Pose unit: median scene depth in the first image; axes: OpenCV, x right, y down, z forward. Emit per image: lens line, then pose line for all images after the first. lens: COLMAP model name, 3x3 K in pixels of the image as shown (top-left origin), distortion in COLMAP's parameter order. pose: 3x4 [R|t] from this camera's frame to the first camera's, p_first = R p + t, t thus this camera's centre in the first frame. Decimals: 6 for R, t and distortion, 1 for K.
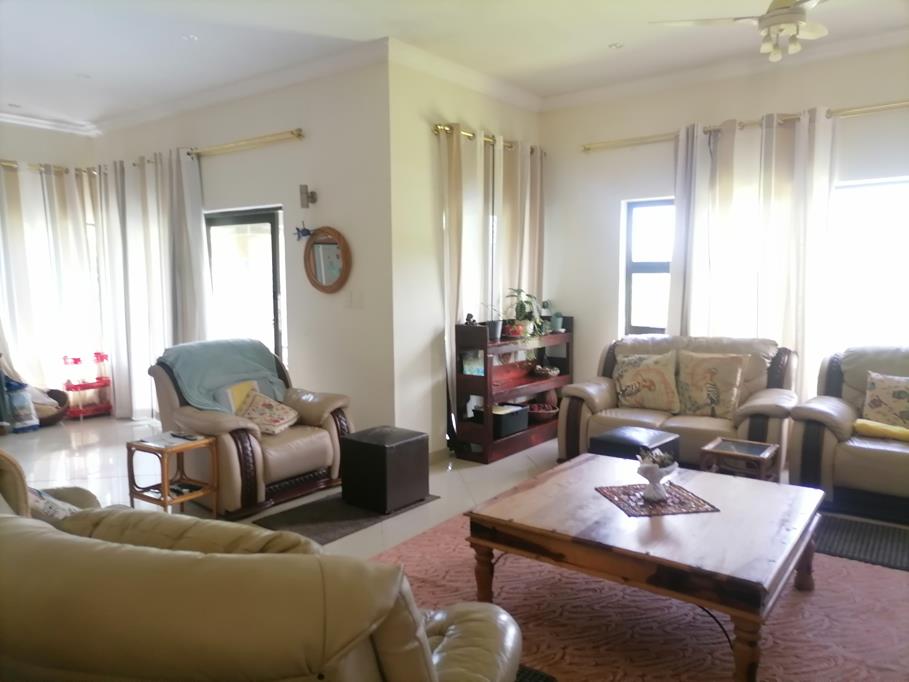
lens RADIAL K [[661.8, 0, 454.5], [0, 661.8, 341.0], [0, 0, 1]] dist [0.024923, -0.001808]
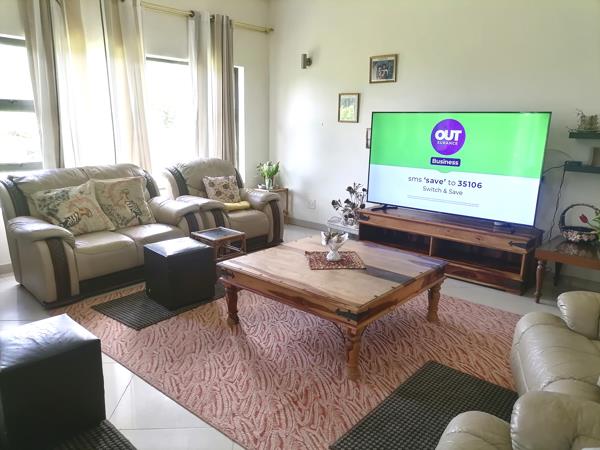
lens RADIAL K [[436.8, 0, 300.0], [0, 436.8, 225.0], [0, 0, 1]] dist [0.024923, -0.001808]
pose [[0.081872, -0.214122, 0.973370, -0.414827], [0.071589, 0.975389, 0.208545, -0.043887], [-0.994068, 0.052609, 0.095186, 0.548285]]
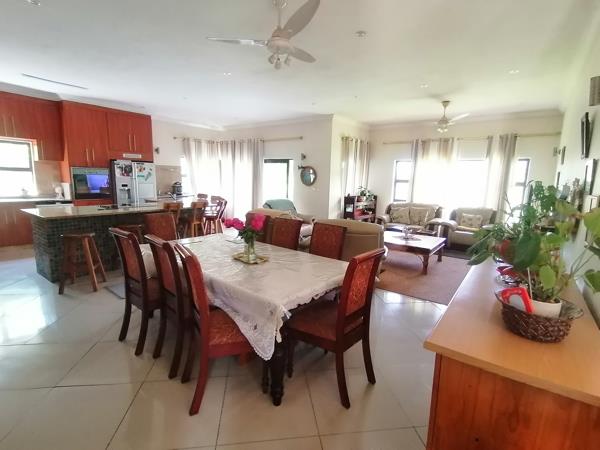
lens RADIAL K [[295.6, 0, 300.0], [0, 295.6, 225.0], [0, 0, 1]] dist [-0.000262, -0.000120]
pose [[0.999315, 0.036731, 0.004536, -0.226316], [-0.036945, 0.997314, 0.063240, 0.033444], [-0.002201, -0.063365, 0.997988, -0.509496]]
